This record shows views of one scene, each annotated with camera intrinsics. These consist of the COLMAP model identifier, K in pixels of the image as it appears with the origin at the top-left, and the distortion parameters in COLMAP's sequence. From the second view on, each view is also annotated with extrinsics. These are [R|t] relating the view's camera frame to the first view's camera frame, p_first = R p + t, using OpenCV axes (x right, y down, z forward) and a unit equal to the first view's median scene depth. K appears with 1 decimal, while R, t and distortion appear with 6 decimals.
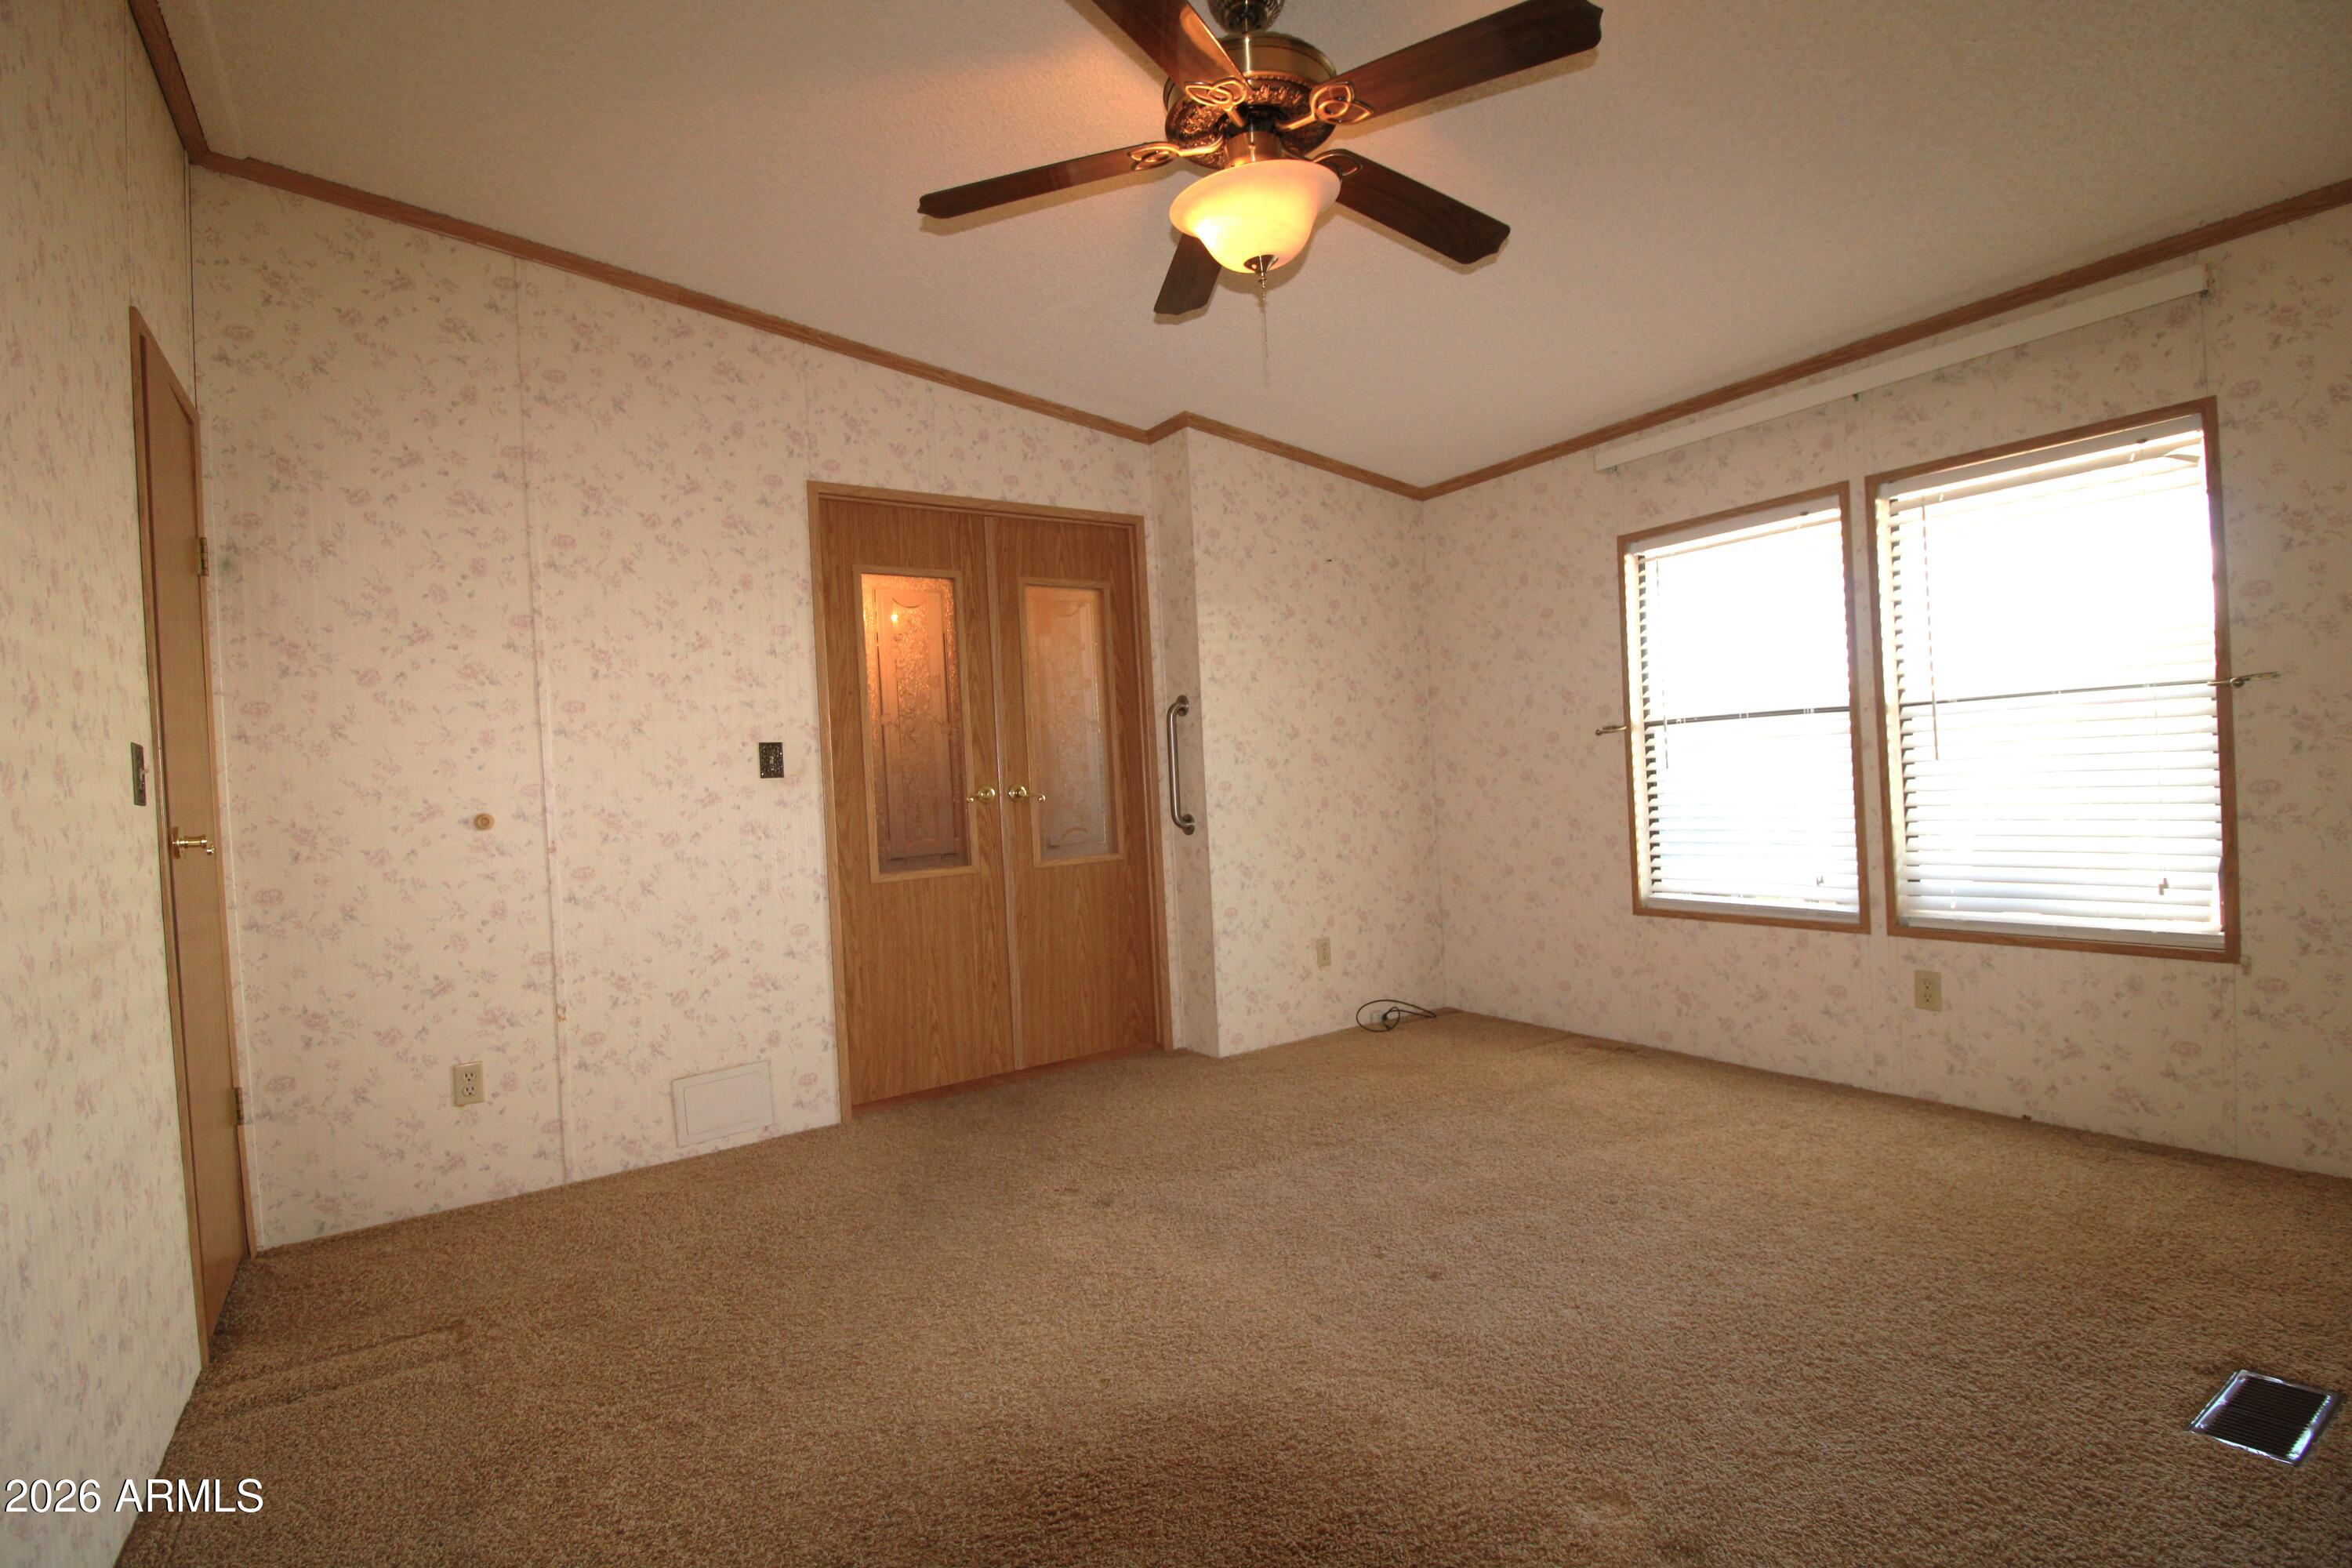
lens RADIAL K [[1088.2, 0, 1176.0], [0, 1088.2, 784.0], [0, 0, 1]] dist [-0.002128, -0.013555]
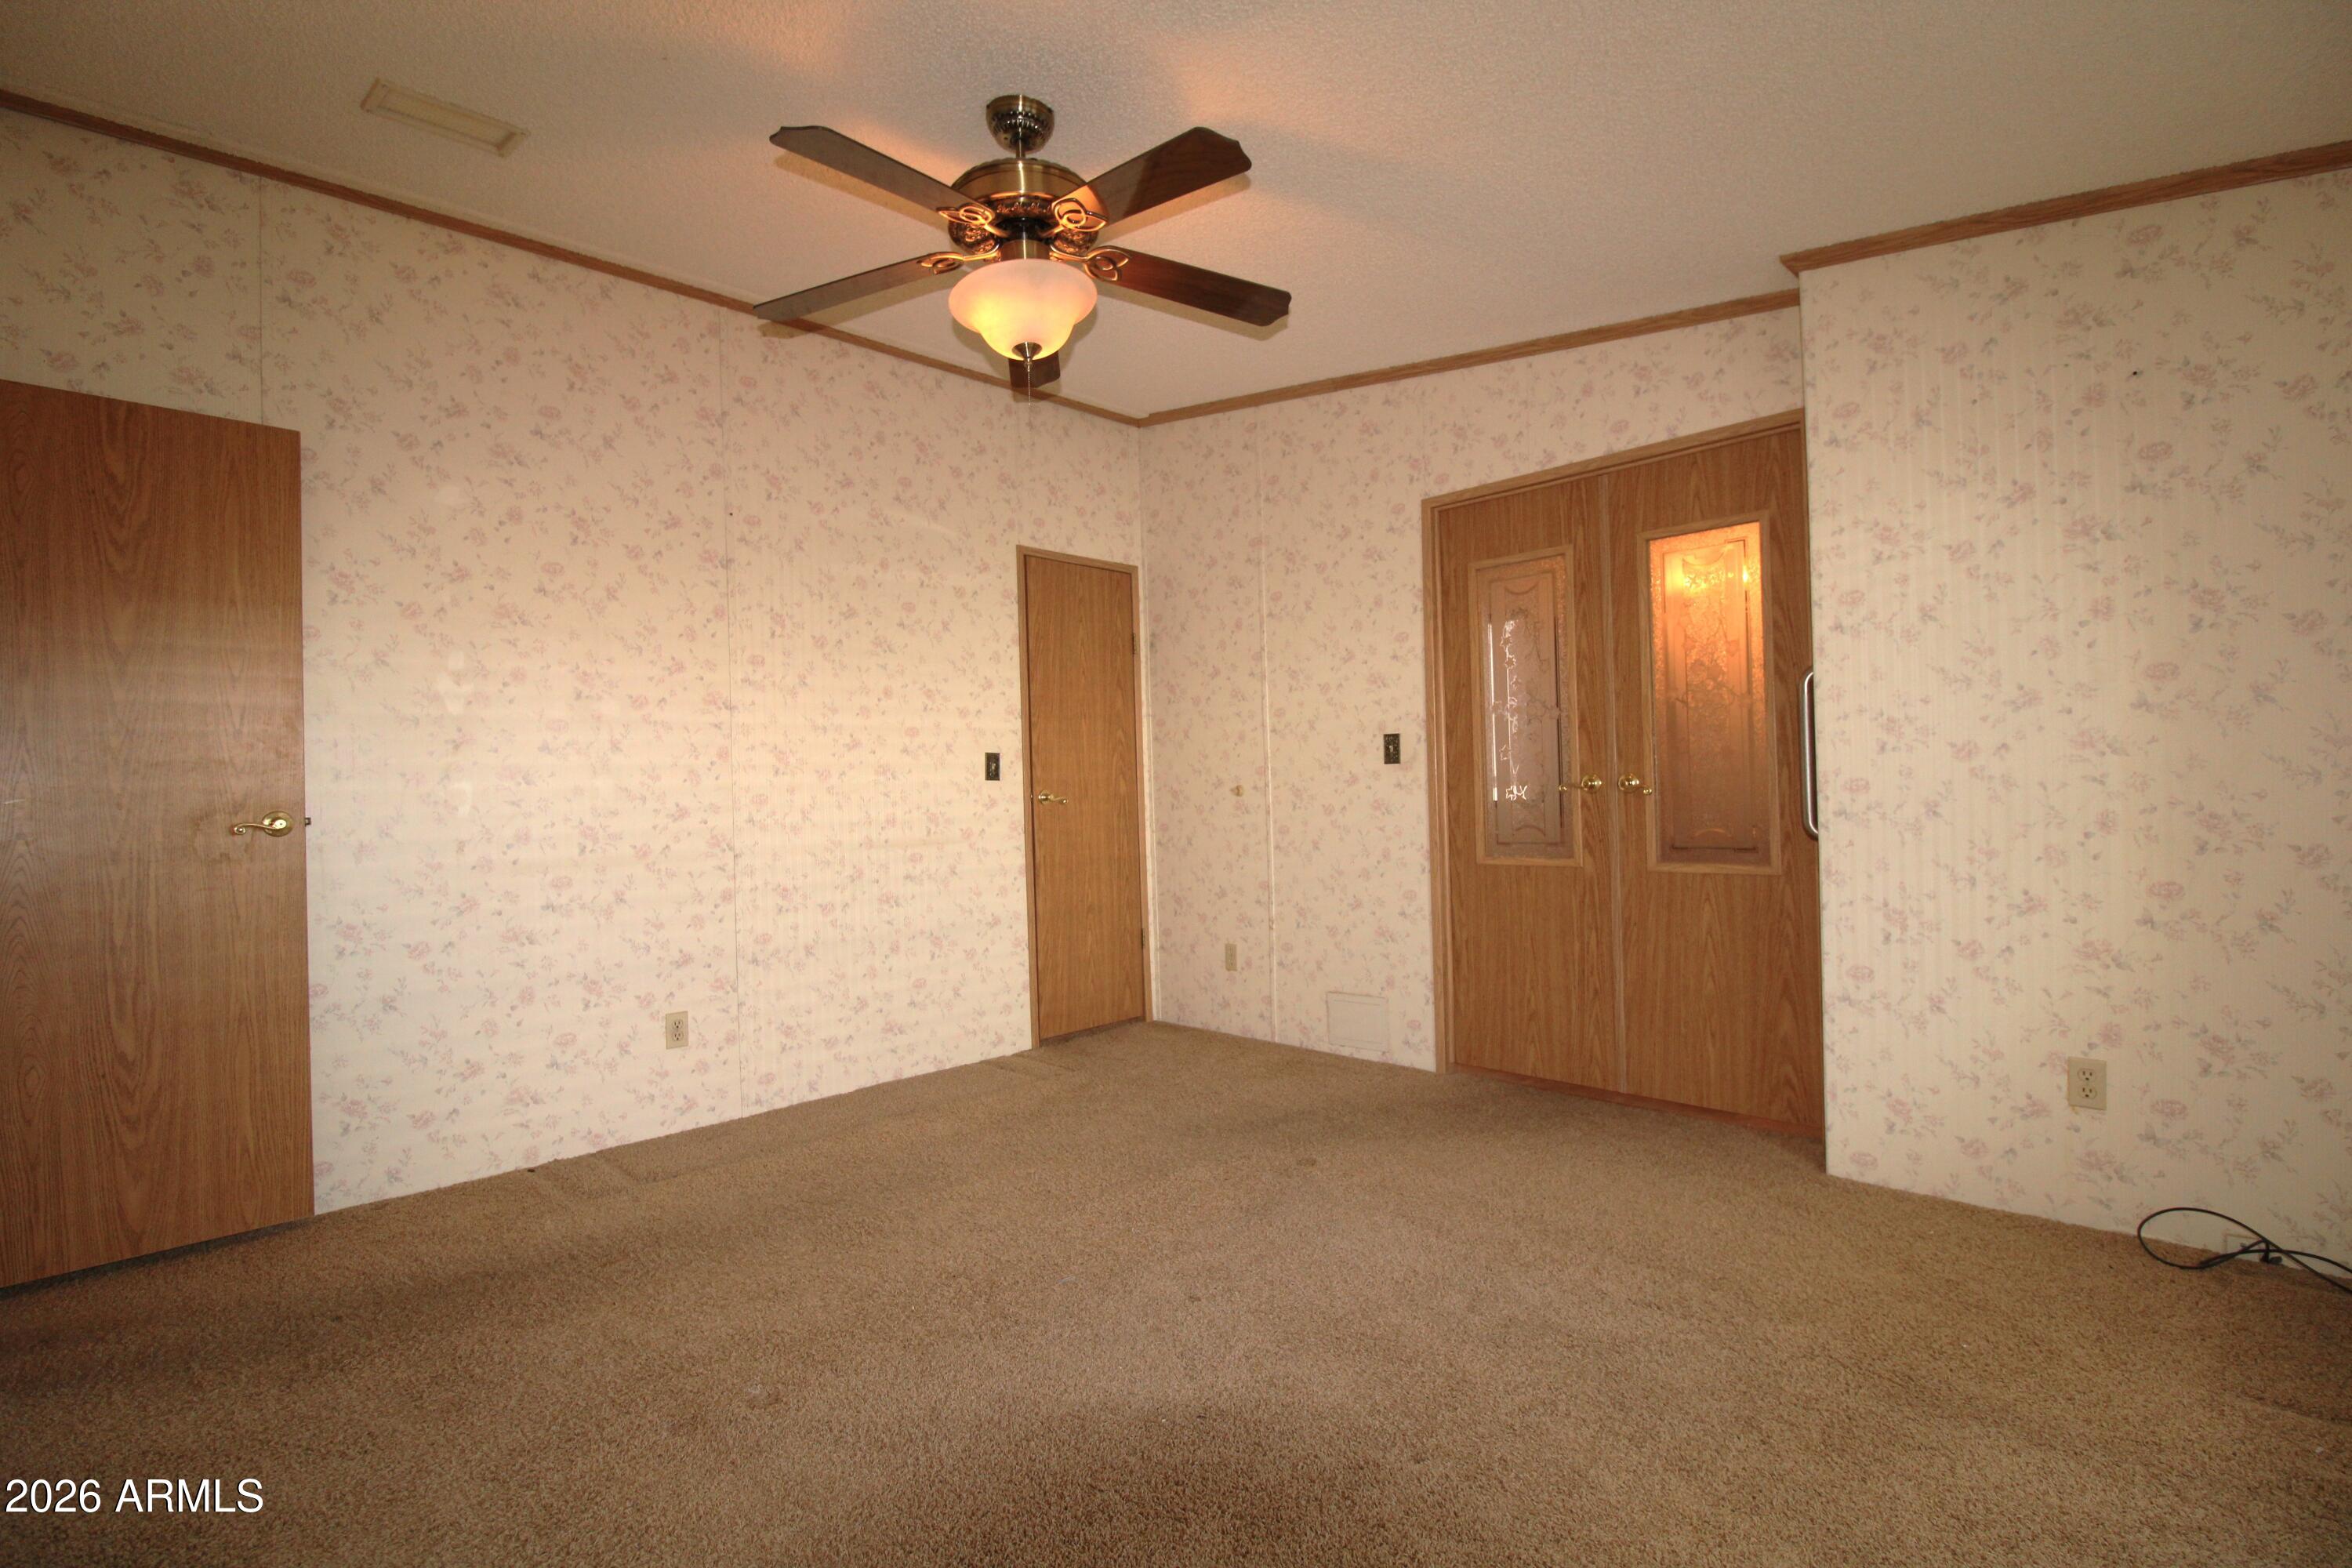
lens RADIAL K [[1098.5, 0, 1159.8], [0, 1098.5, 787.3], [0, 0, 1]] dist [-0.001087, -0.013475]
pose [[0.166529, 0.045156, -0.985002, 0.748935], [0.010153, 0.998819, 0.047506, -0.038604], [0.985984, -0.017912, 0.165874, 0.538620]]
